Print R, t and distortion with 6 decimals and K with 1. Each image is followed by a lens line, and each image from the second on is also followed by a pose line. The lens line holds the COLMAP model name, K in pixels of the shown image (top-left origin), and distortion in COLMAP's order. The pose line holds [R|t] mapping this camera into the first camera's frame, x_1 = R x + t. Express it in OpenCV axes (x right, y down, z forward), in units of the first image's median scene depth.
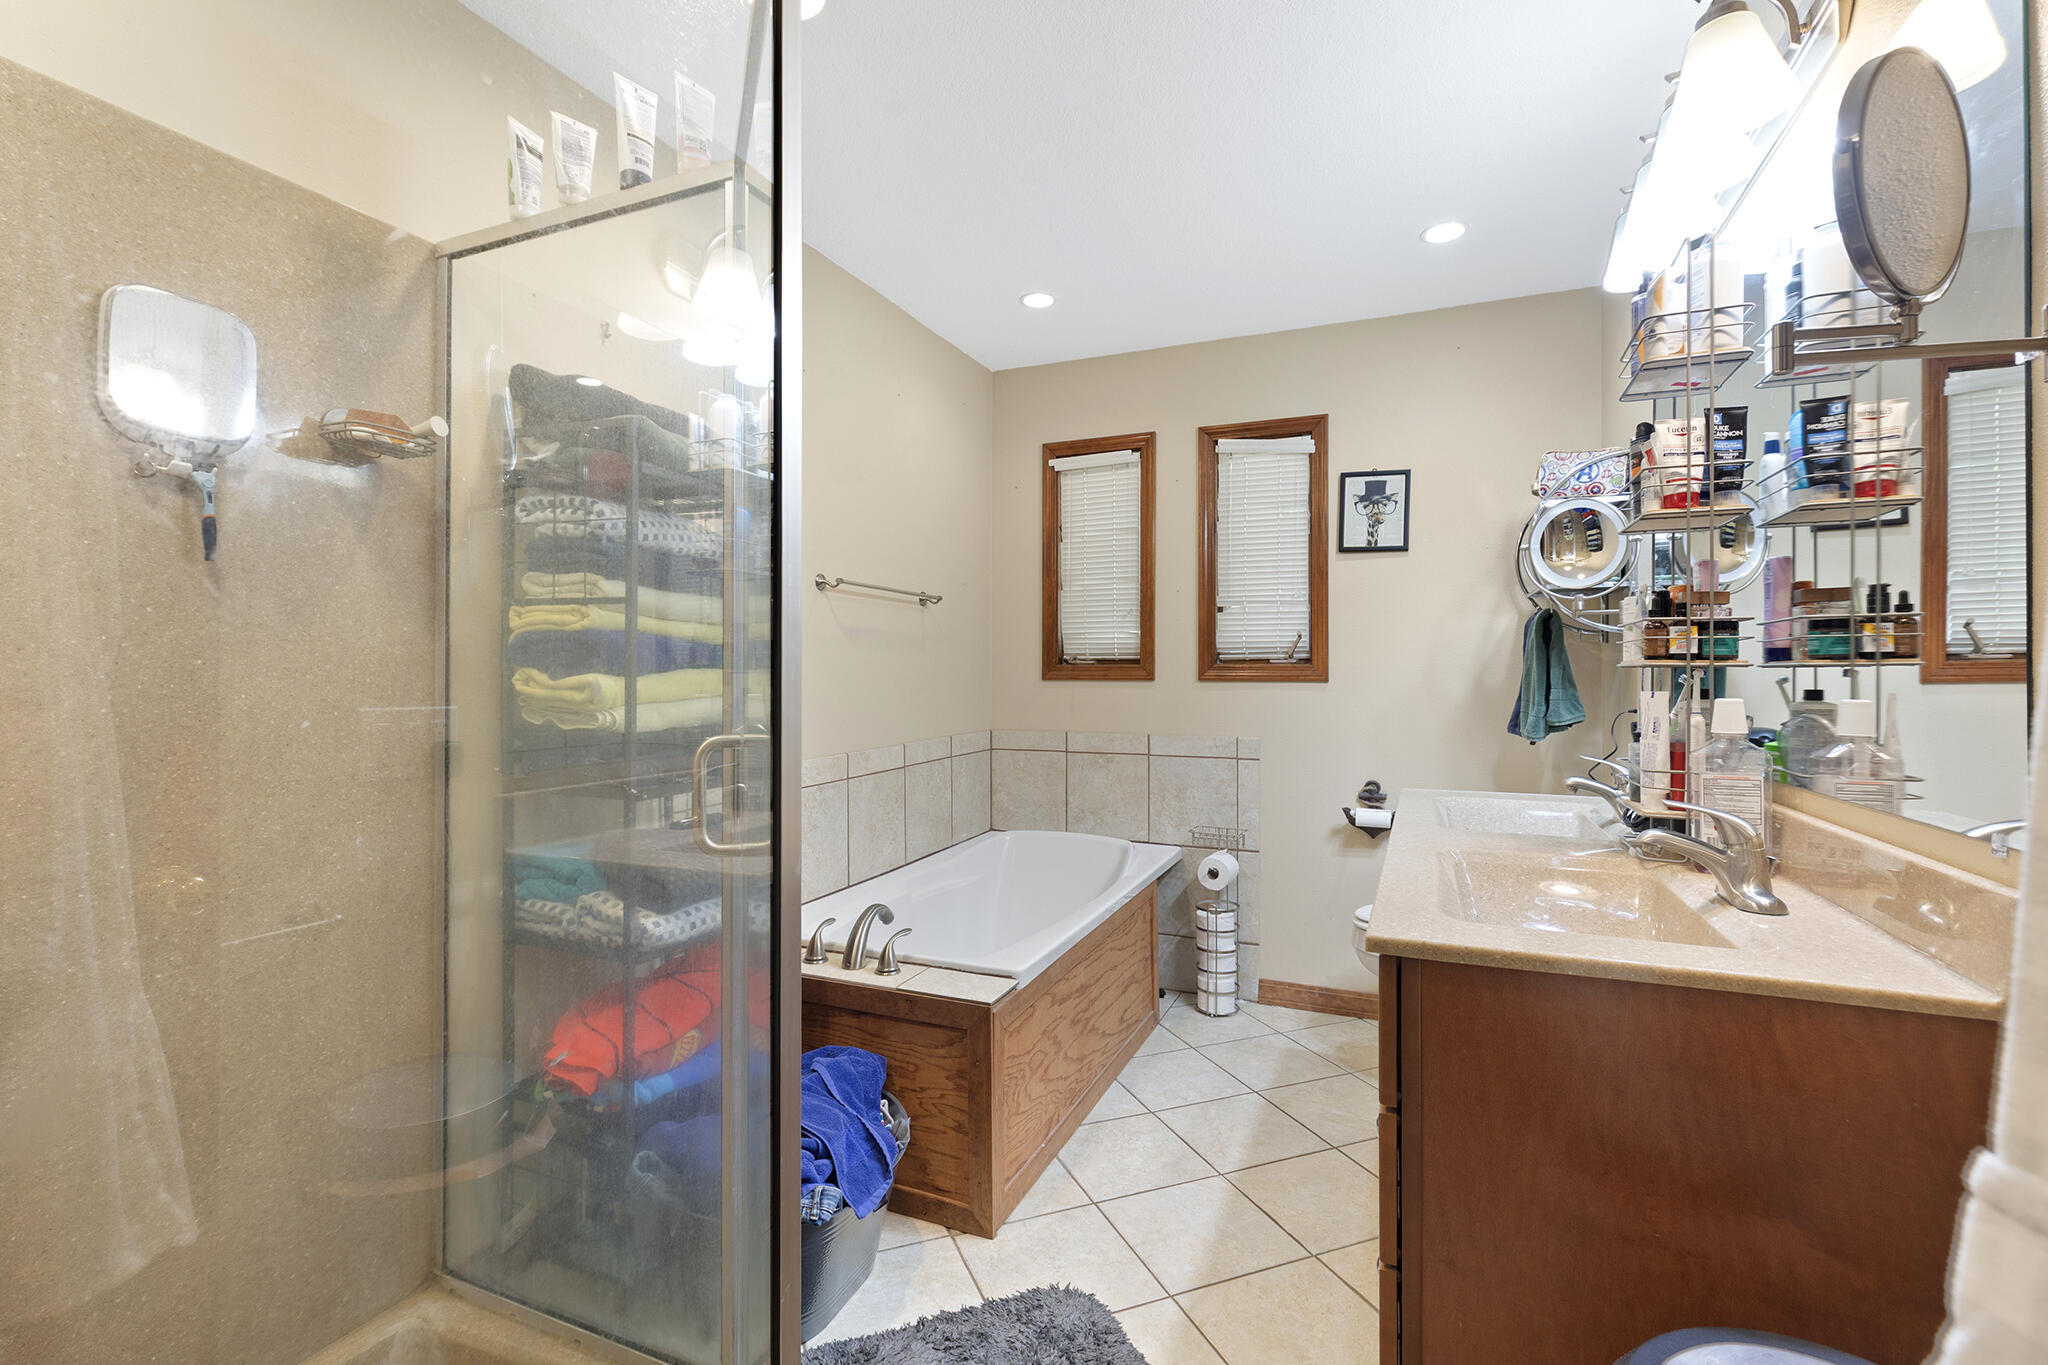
lens RADIAL K [[912.0, 0, 1026.6], [0, 912.0, 679.3], [0, 0, 1]] dist [0.001232, -0.001342]
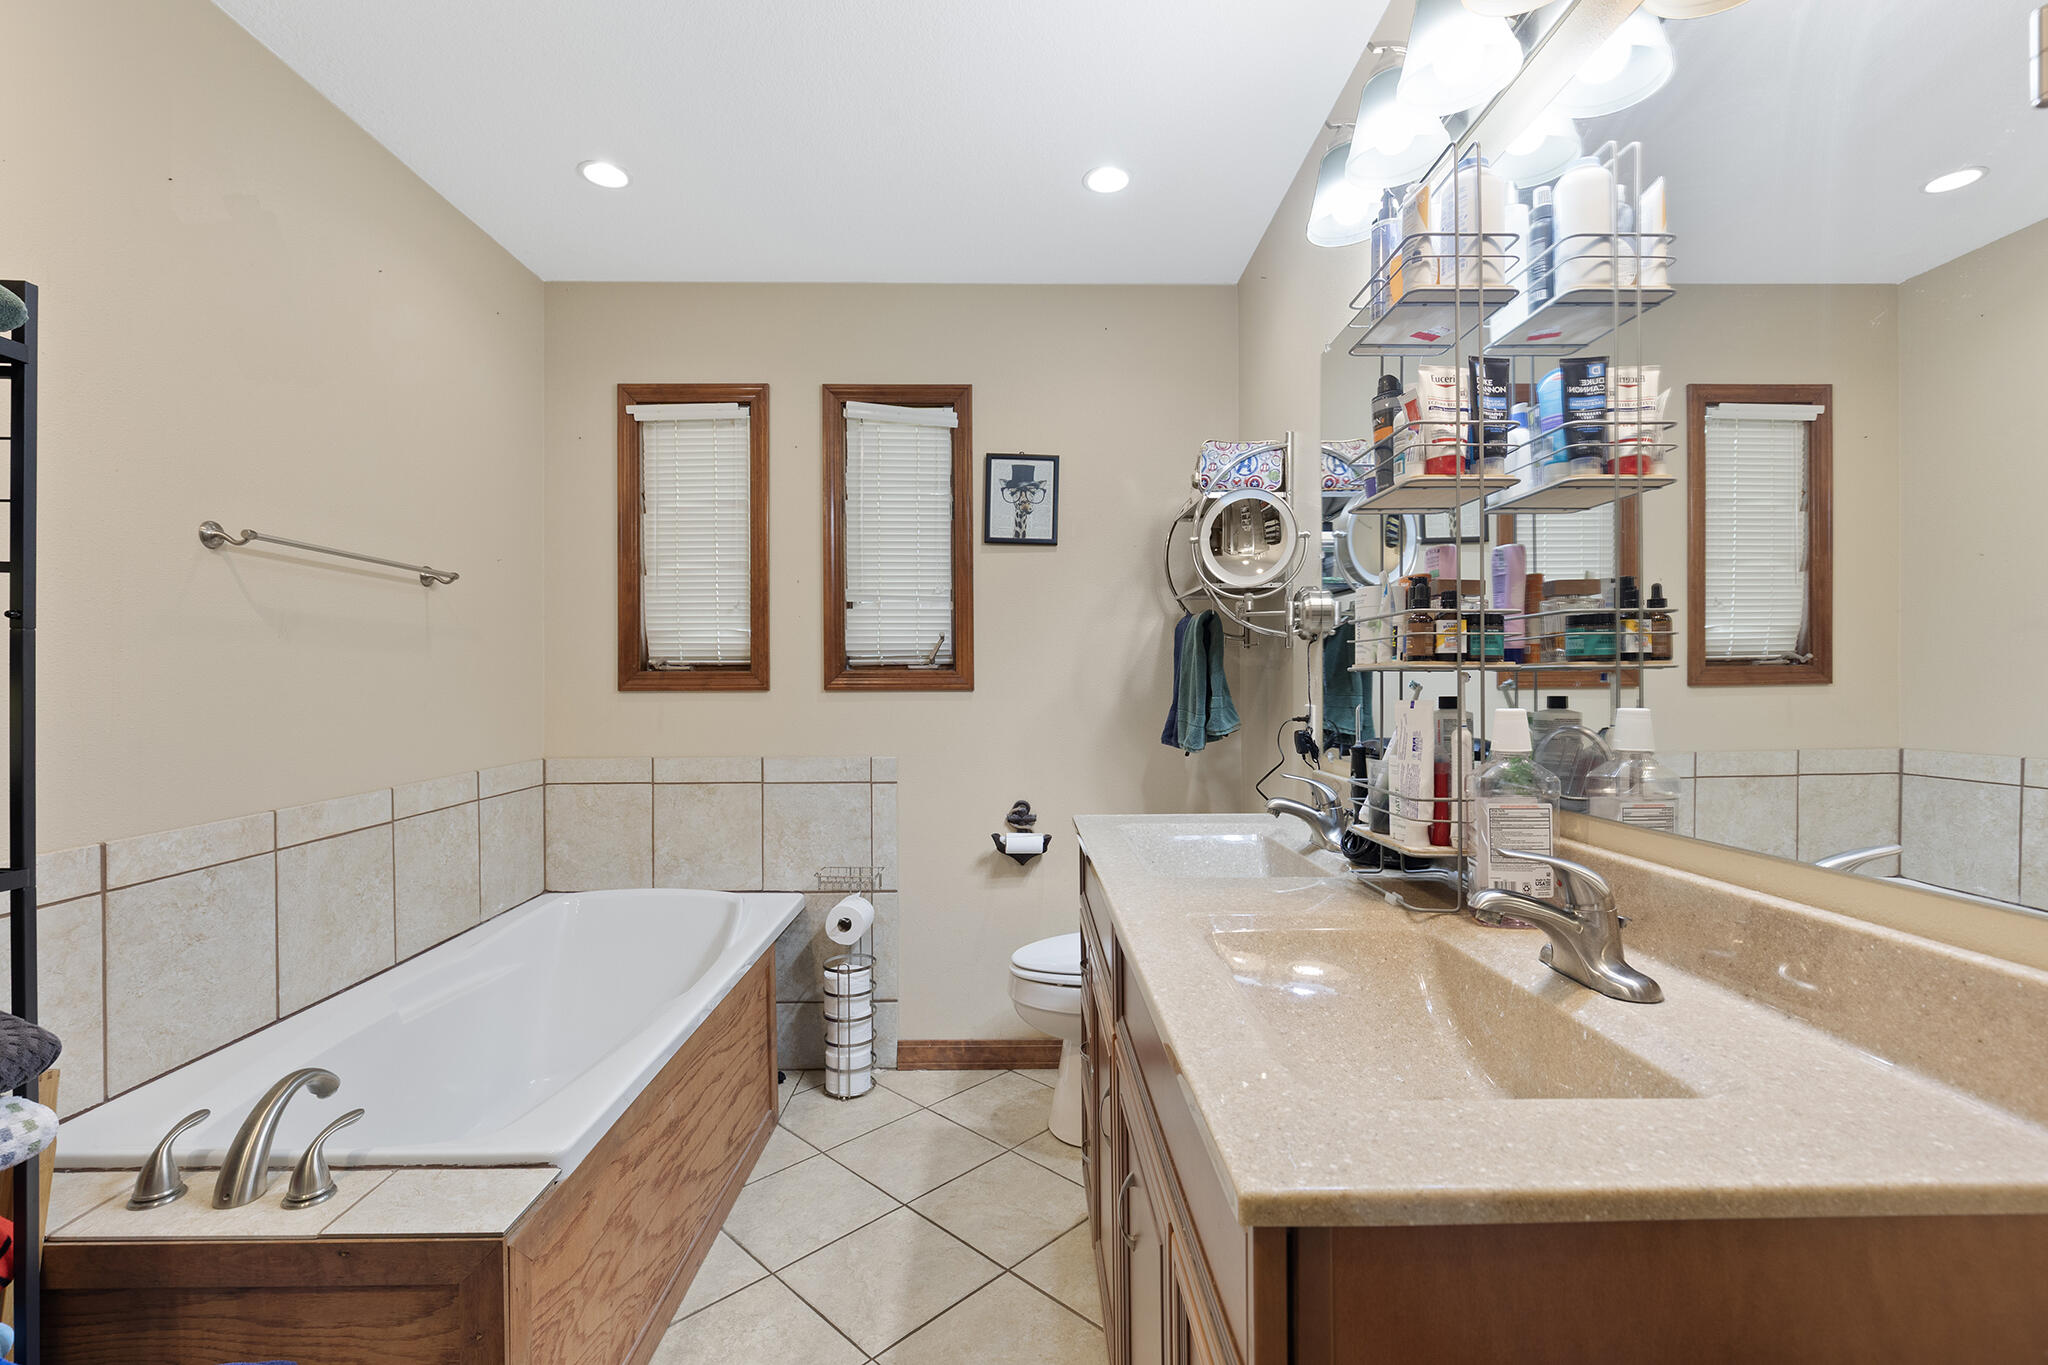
lens RADIAL K [[912.0, 0, 1026.6], [0, 912.0, 679.3], [0, 0, 1]] dist [0.001232, -0.001342]
pose [[0.911787, -0.003512, 0.410648, 0.019597], [0.007366, 0.999942, -0.007802, -0.000921], [-0.410597, 0.010139, 0.911760, 0.203412]]
